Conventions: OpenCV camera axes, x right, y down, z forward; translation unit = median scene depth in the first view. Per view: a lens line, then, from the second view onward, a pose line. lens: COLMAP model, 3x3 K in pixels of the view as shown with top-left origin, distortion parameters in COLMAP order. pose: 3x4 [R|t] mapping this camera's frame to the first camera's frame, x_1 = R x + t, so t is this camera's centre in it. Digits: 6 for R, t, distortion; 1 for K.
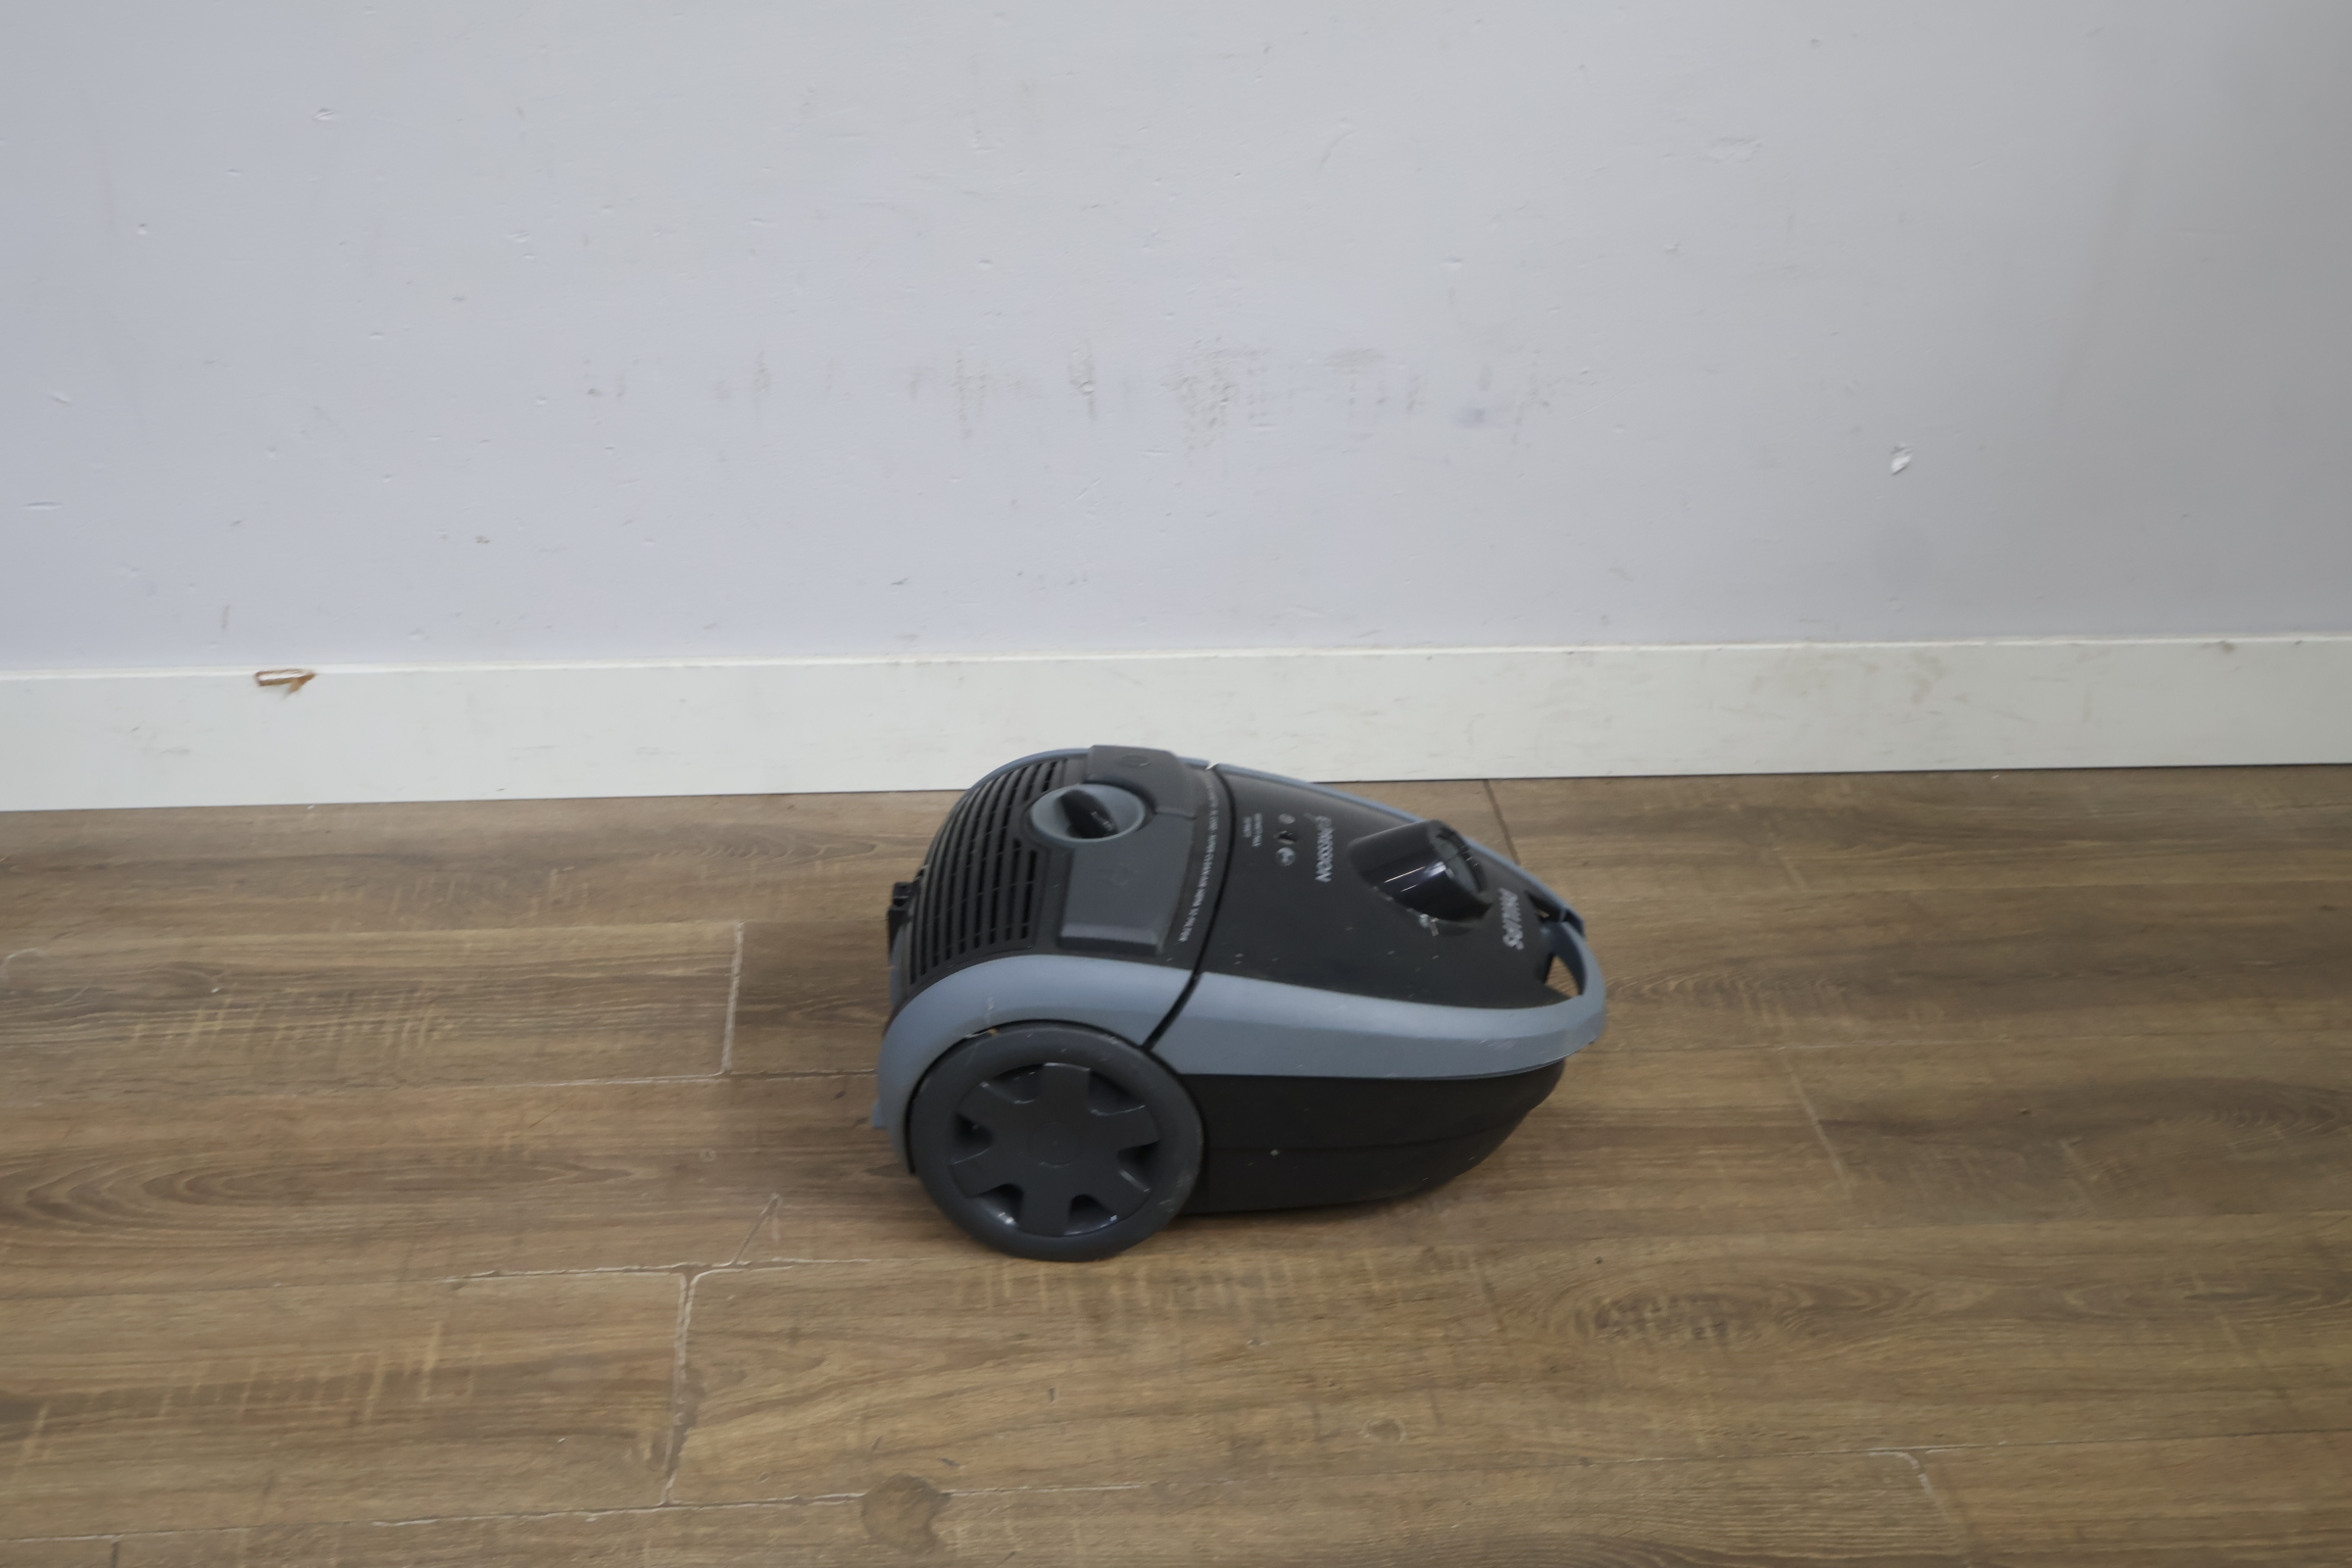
lens RADIAL K [[2613.8, 0, 1165.8], [0, 2613.8, 788.3], [0, 0, 1]] dist [-0.004996, 0.000000]
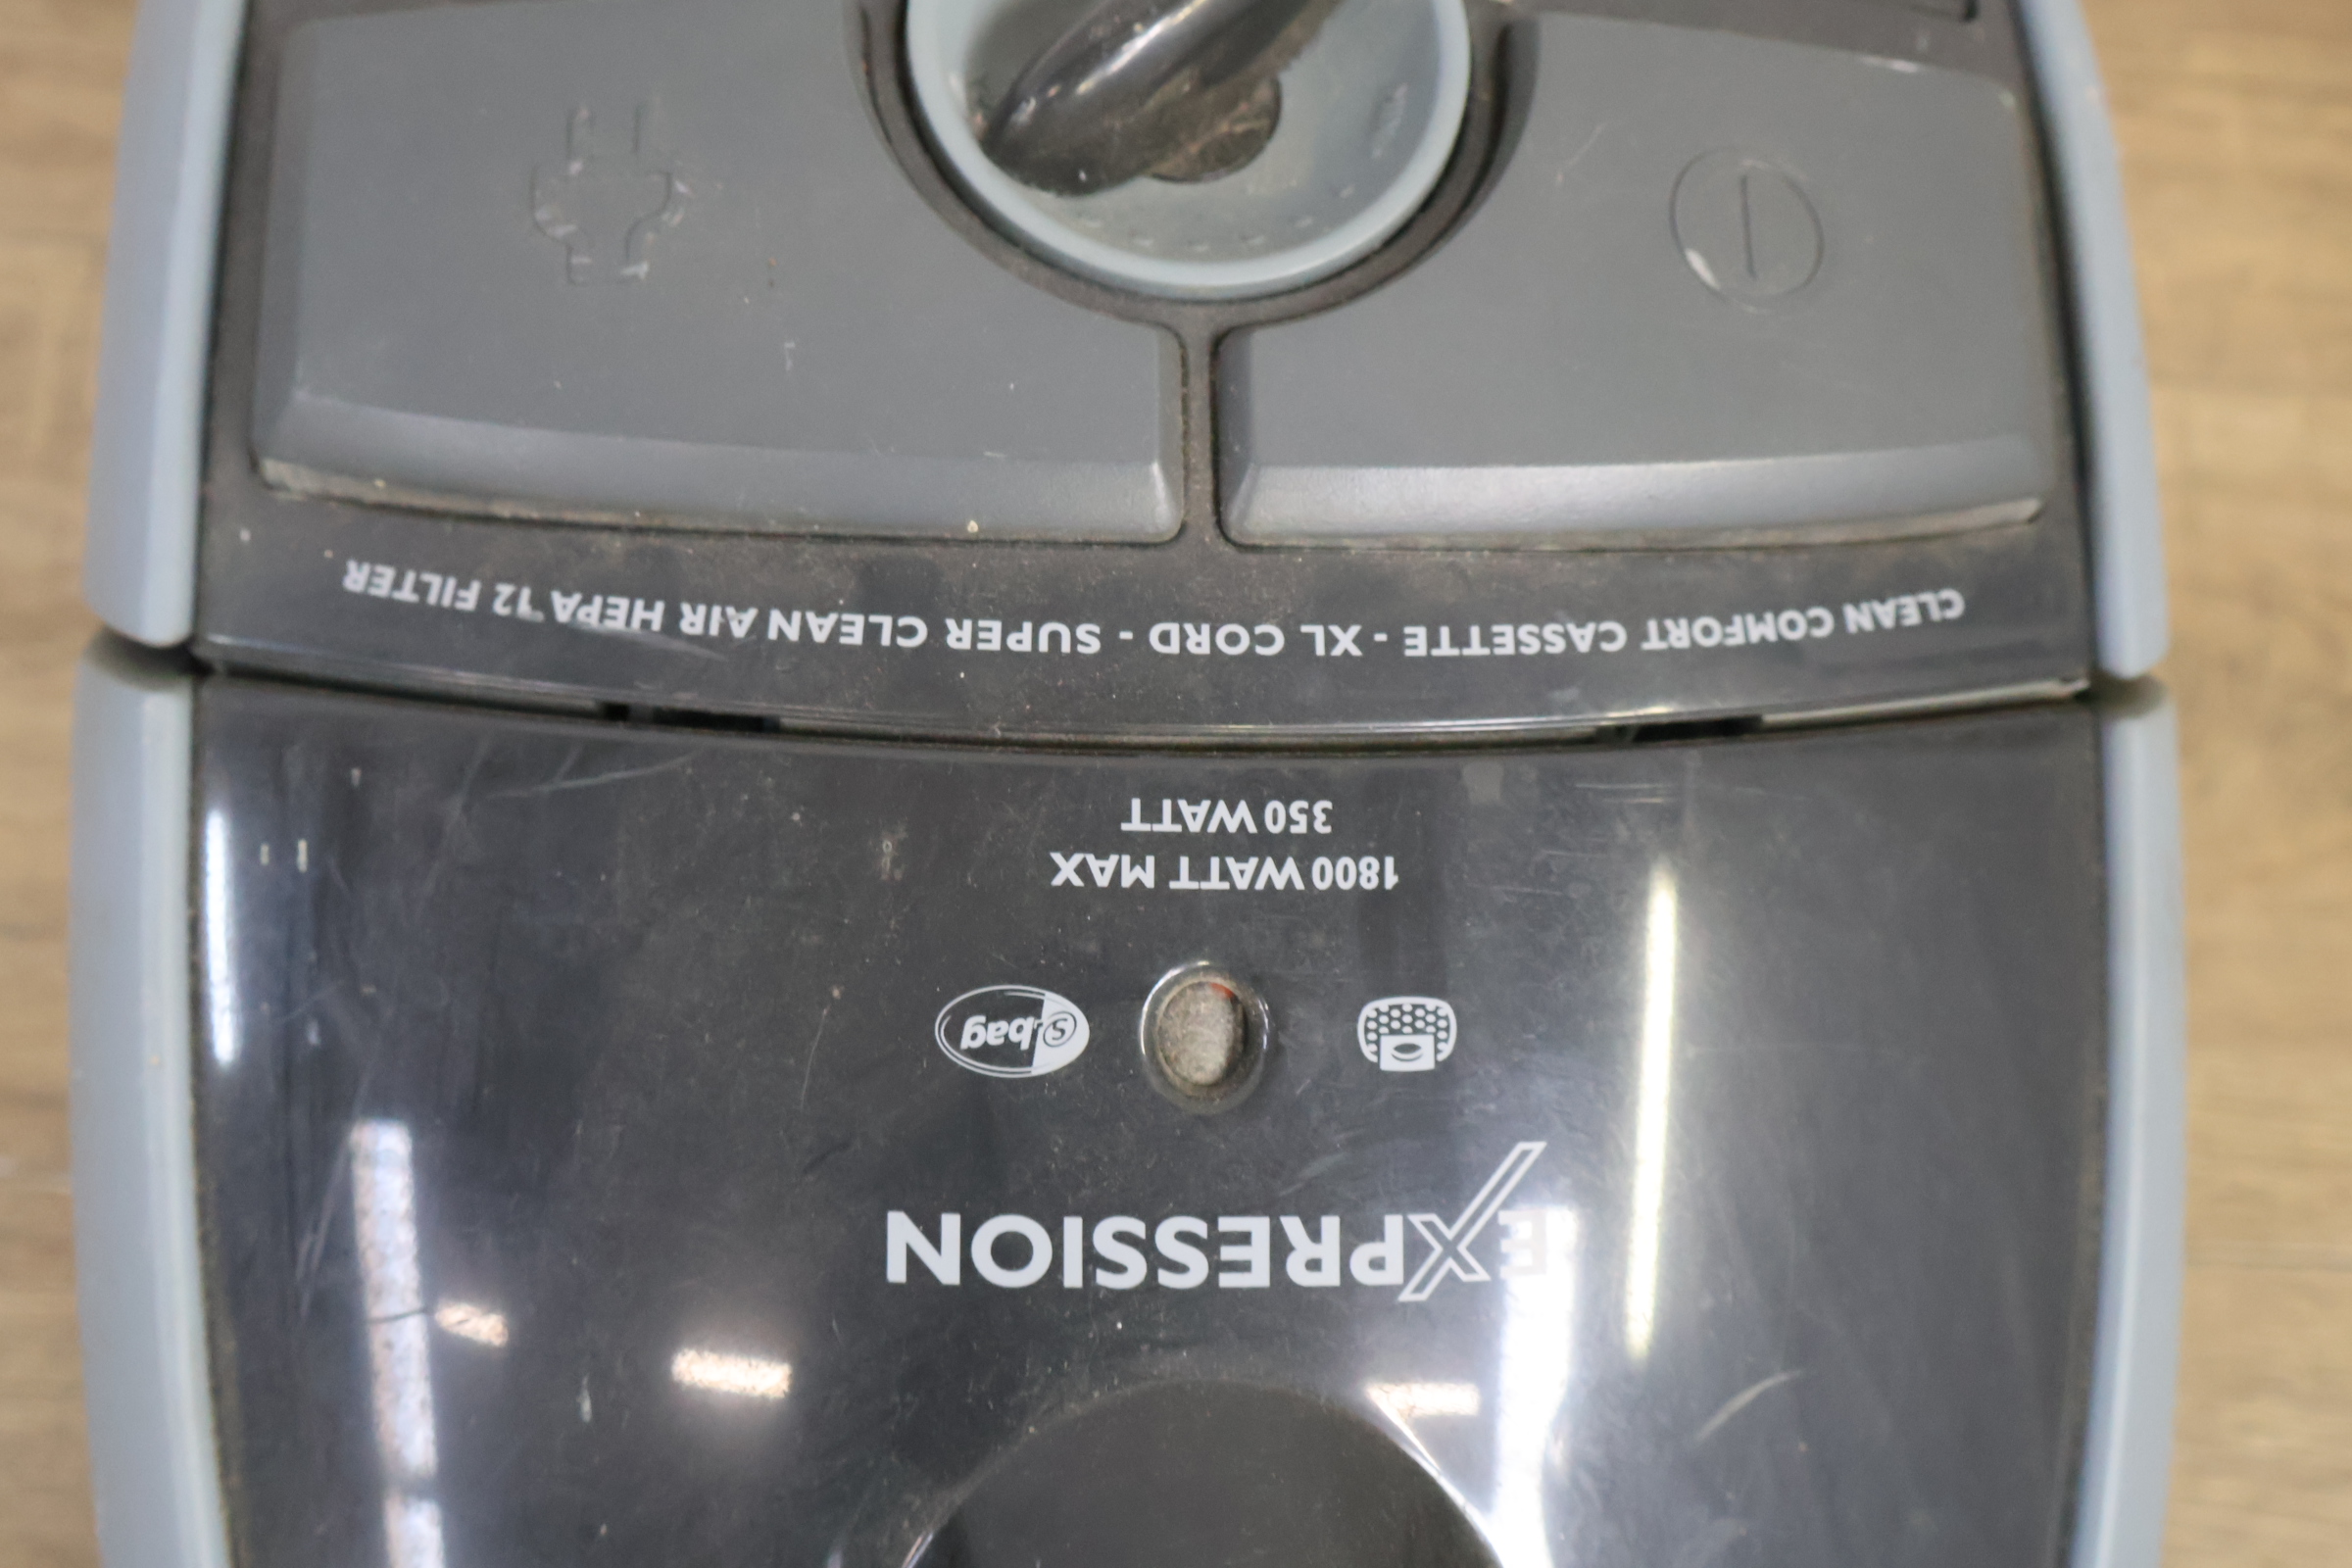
lens RADIAL K [[2613.8, 0, 1103.2], [0, 2613.8, 718.2], [0, 0, 1]] dist [-0.004996, 0.000000]
pose [[0.991361, 0.130644, 0.011671, 0.067175], [-0.103513, 0.724624, 0.681326, -0.021639], [0.080554, -0.676648, 0.731887, 0.677543]]
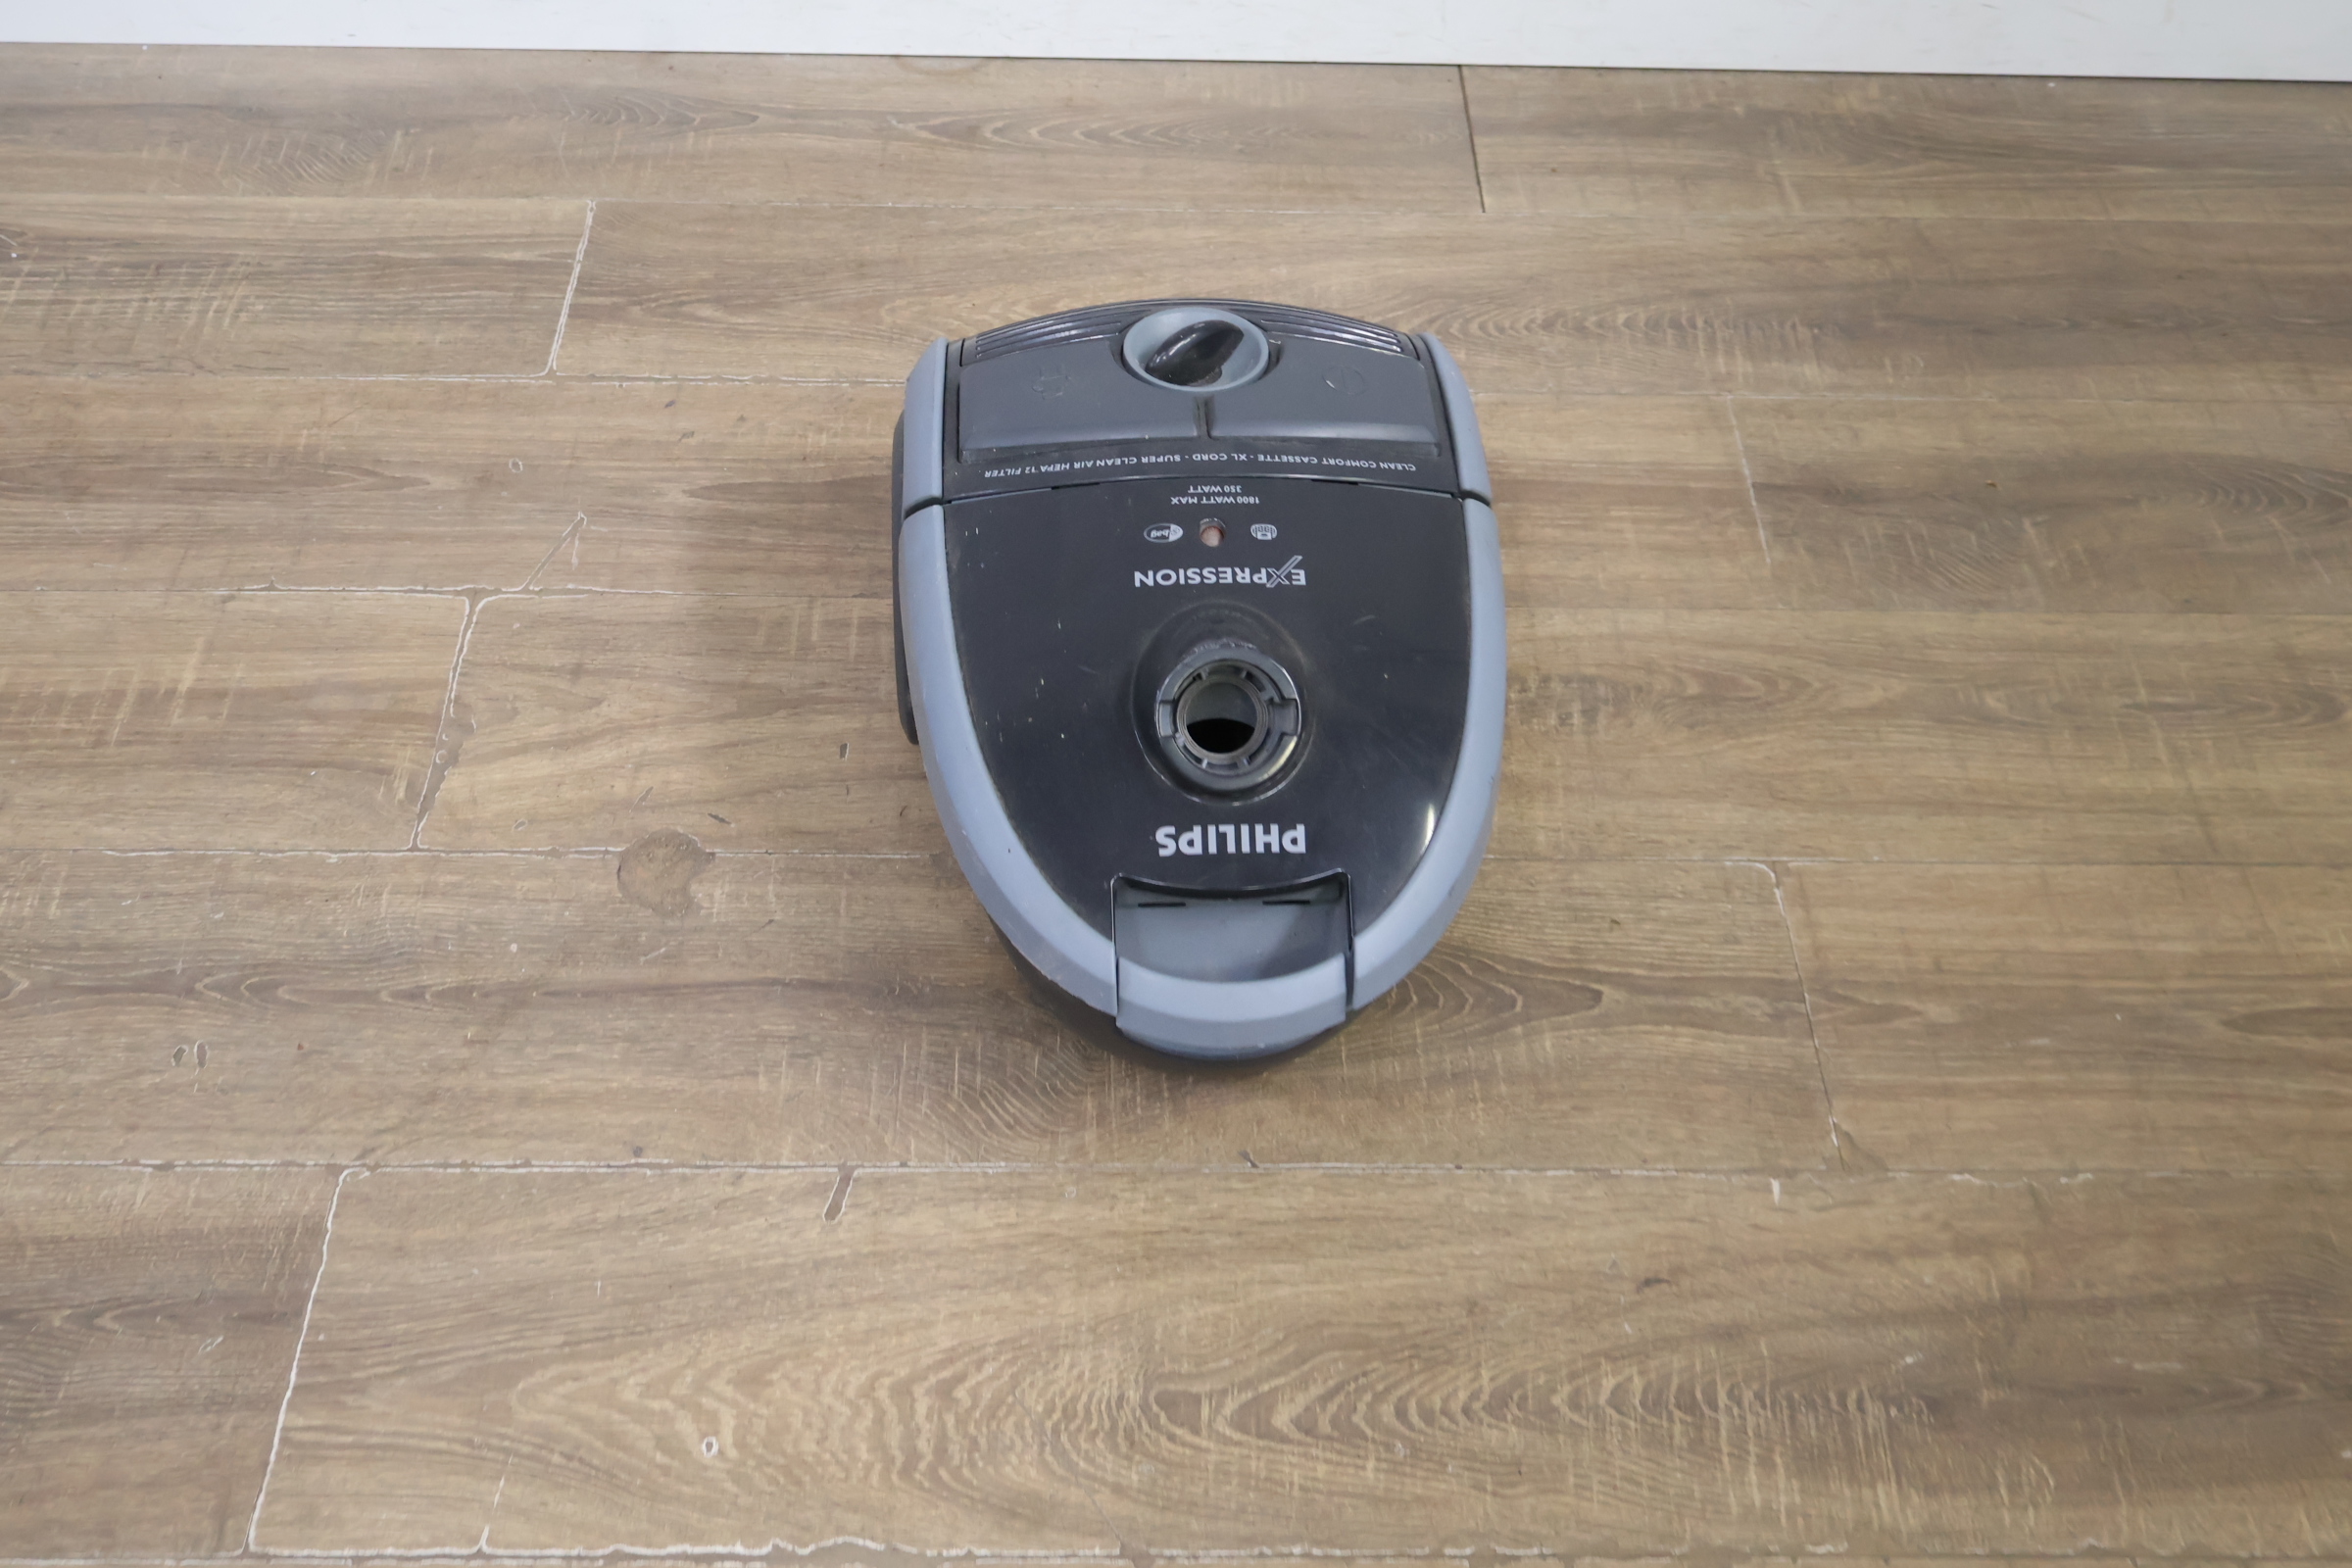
lens RADIAL K [[2613.8, 0, 1177.7], [0, 2613.8, 779.8], [0, 0, 1]] dist [-0.004996, 0.000000]
pose [[0.997027, 0.054088, -0.054883, 0.111439], [-0.036694, 0.959567, 0.279078, -0.018122], [0.067759, -0.276235, 0.958699, 0.105320]]
